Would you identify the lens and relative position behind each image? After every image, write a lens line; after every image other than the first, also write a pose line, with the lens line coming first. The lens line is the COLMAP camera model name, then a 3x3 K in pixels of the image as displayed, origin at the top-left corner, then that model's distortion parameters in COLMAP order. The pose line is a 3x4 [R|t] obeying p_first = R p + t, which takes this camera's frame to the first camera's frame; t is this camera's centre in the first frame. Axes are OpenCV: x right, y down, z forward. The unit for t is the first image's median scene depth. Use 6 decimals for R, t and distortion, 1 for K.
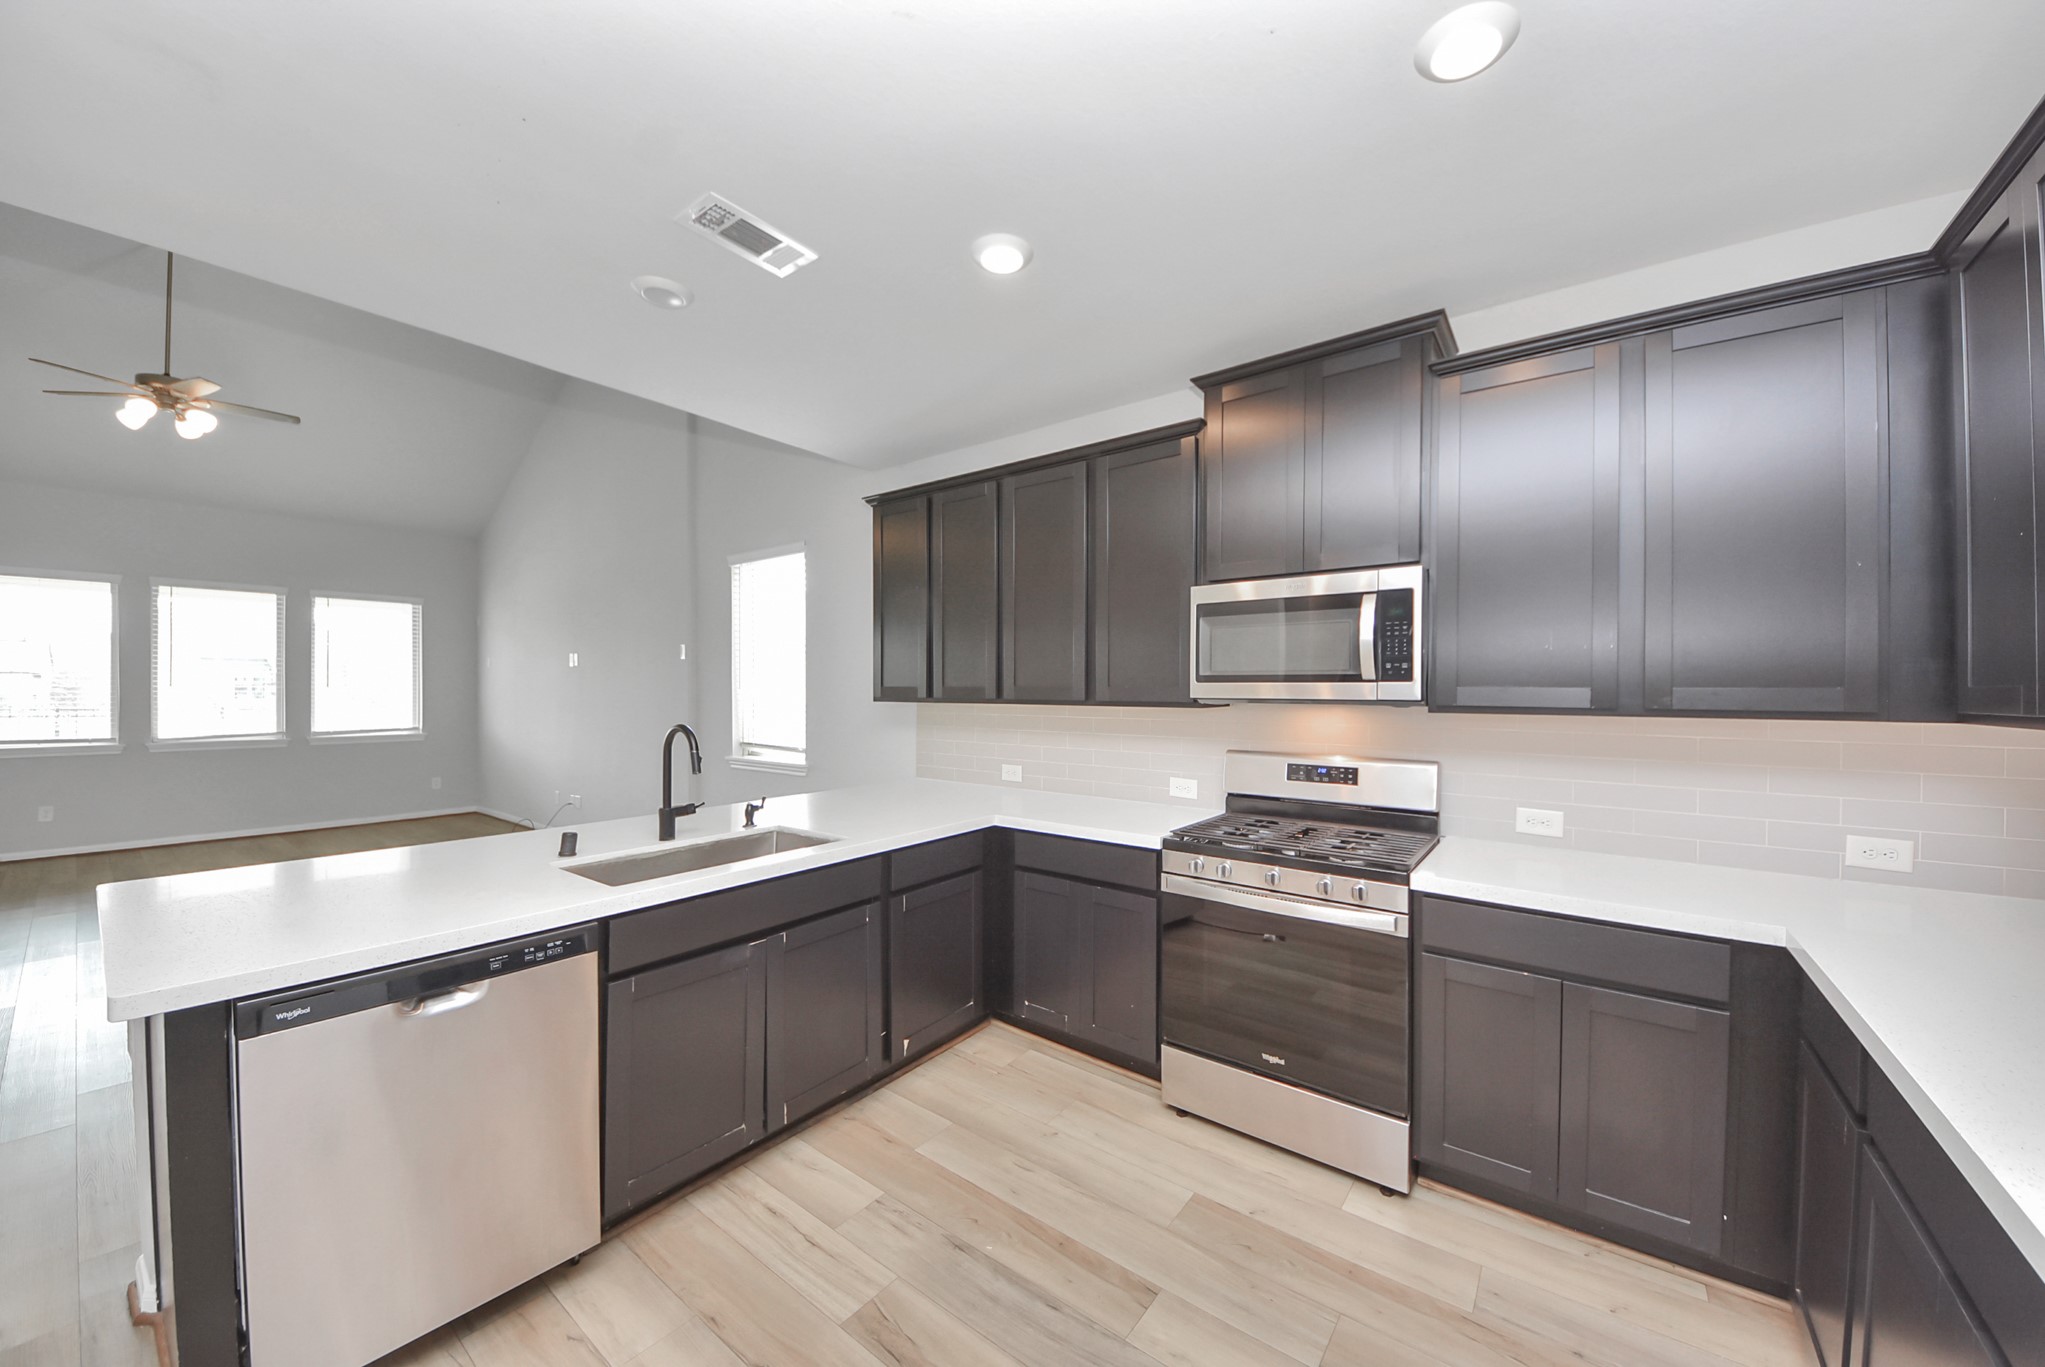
lens RADIAL K [[752.9, 0, 1022.5], [0, 752.9, 683.5], [0, 0, 1]] dist [0.027438, -0.021783]
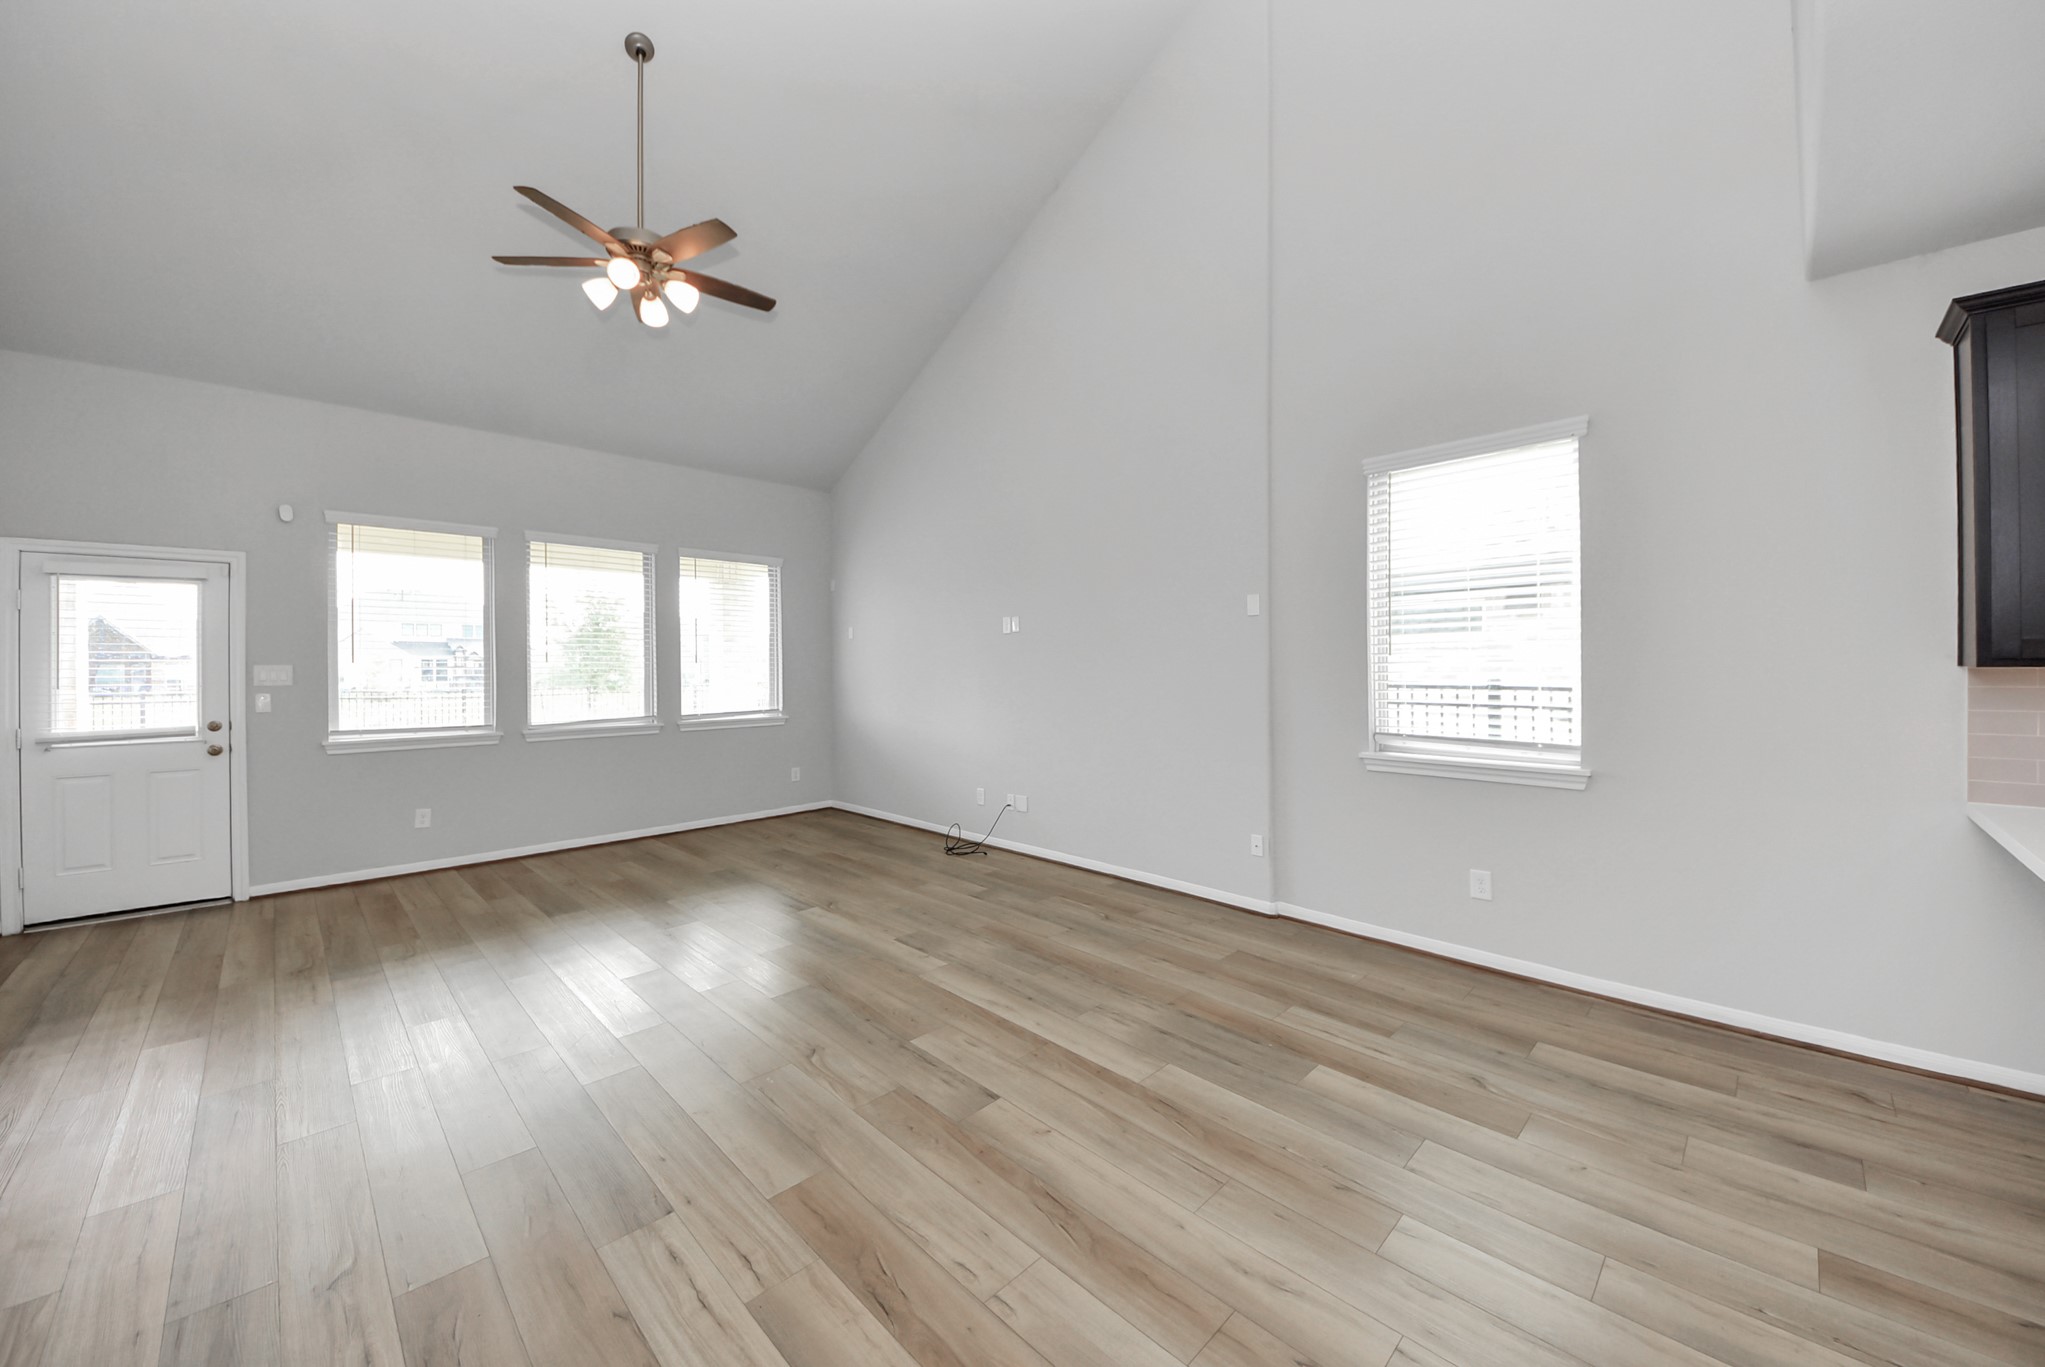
lens RADIAL K [[741.7, 0, 1029.9], [0, 741.7, 665.4], [0, 0, 1]] dist [-0.011401, -0.000020]
pose [[0.993378, -0.008545, -0.114578, -1.089434], [0.009160, 0.999946, 0.004850, 0.016237], [0.114530, -0.005867, 0.993402, 0.514567]]
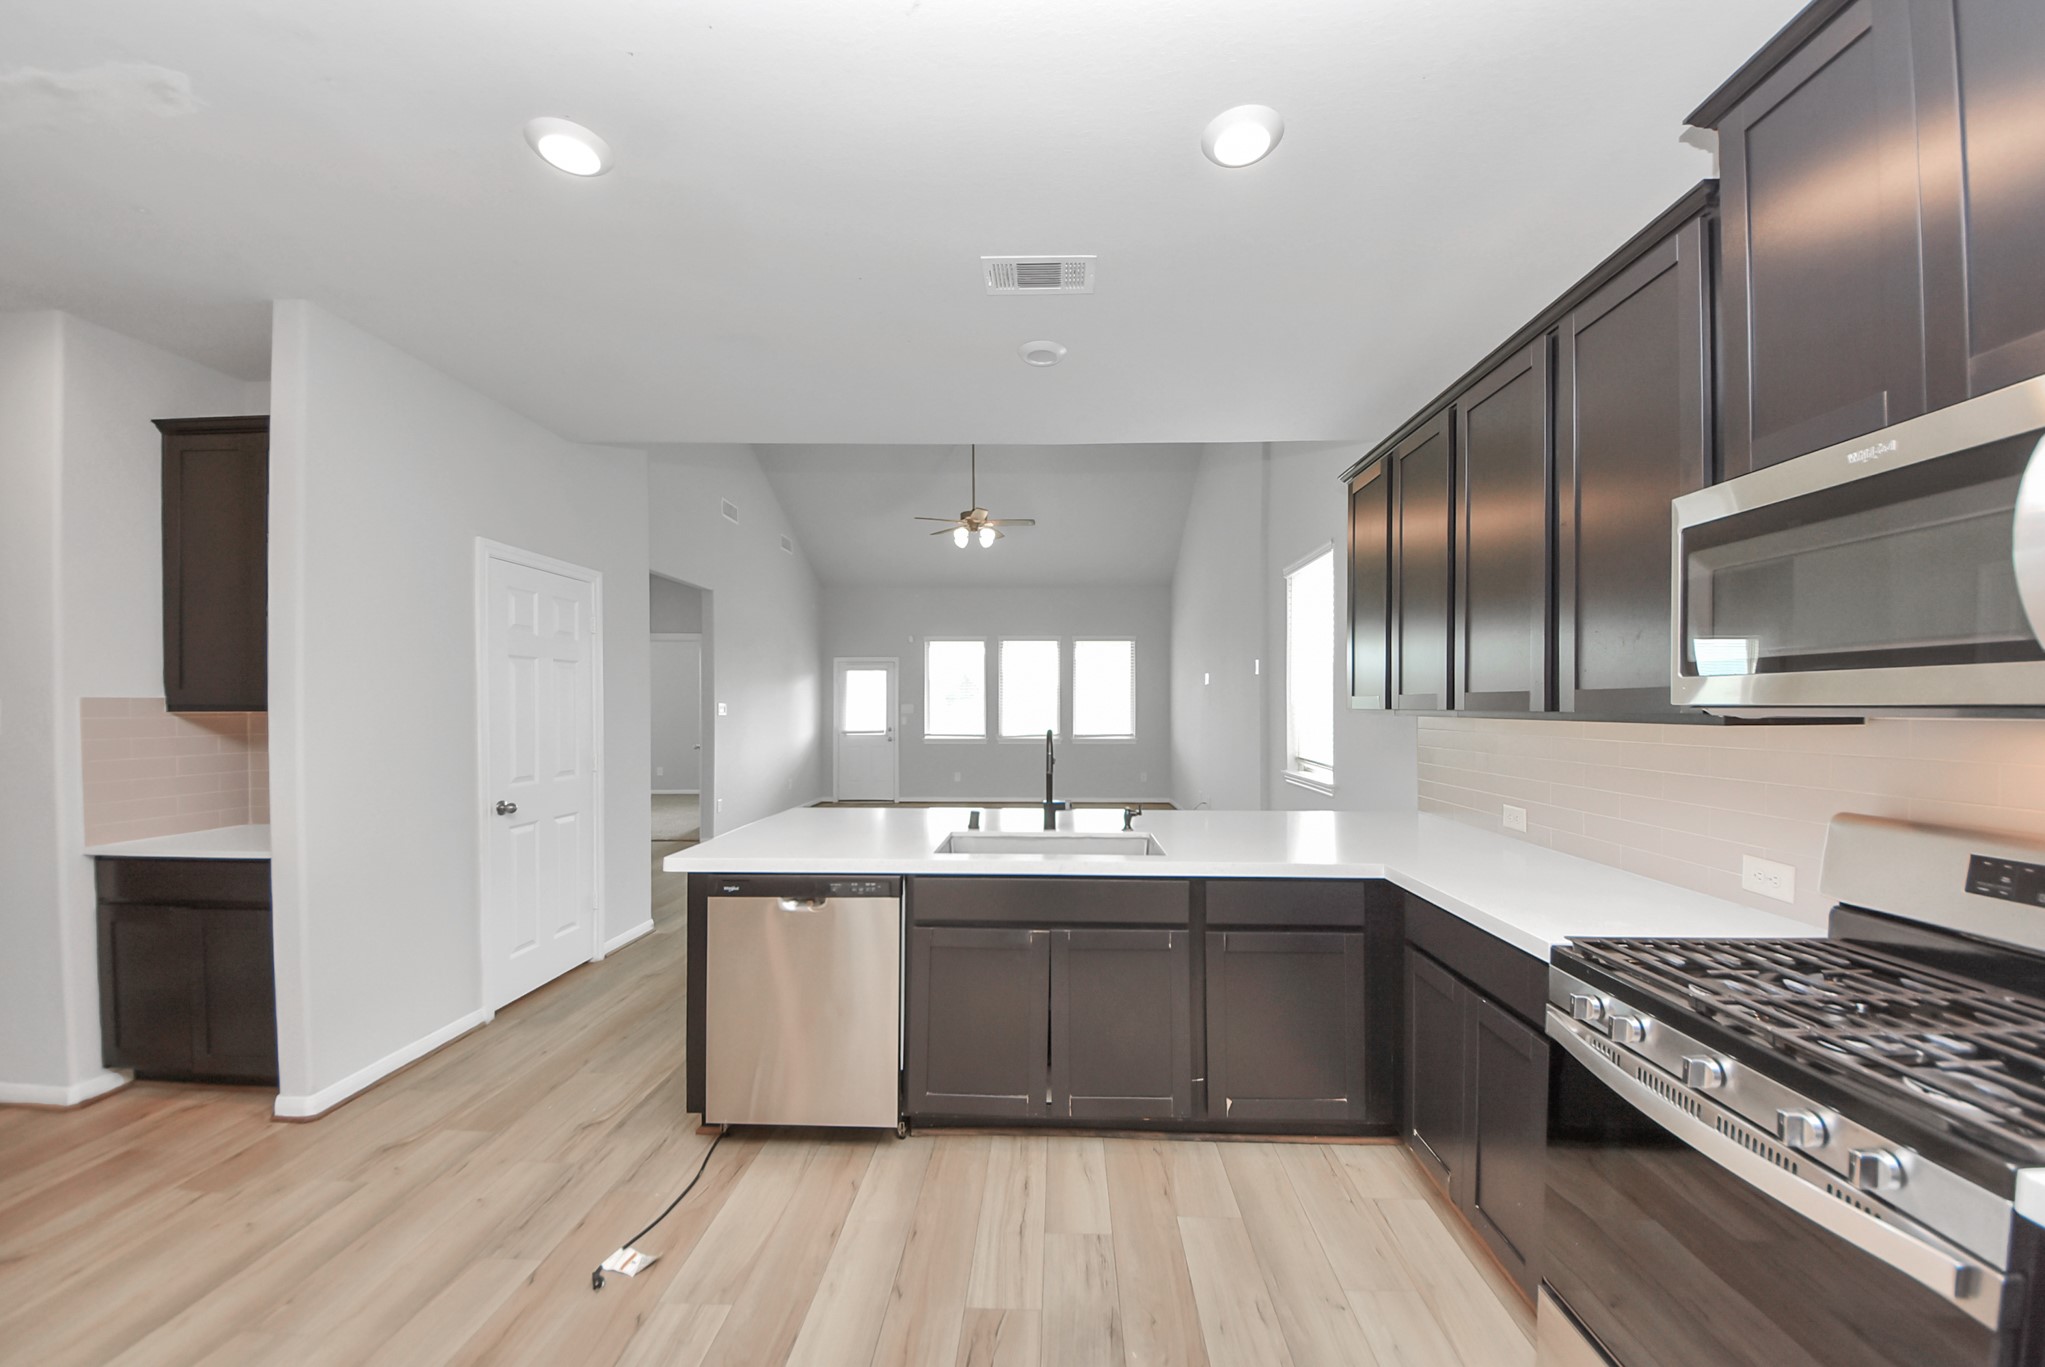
lens RADIAL K [[741.1, 0, 1018.3], [0, 741.1, 690.5], [0, 0, 1]] dist [0.040057, -0.023665]
pose [[0.573476, -0.017137, -0.819043, 0.377173], [0.004753, 0.999834, -0.017592, 0.011192], [0.819209, 0.006196, 0.573462, 0.264901]]
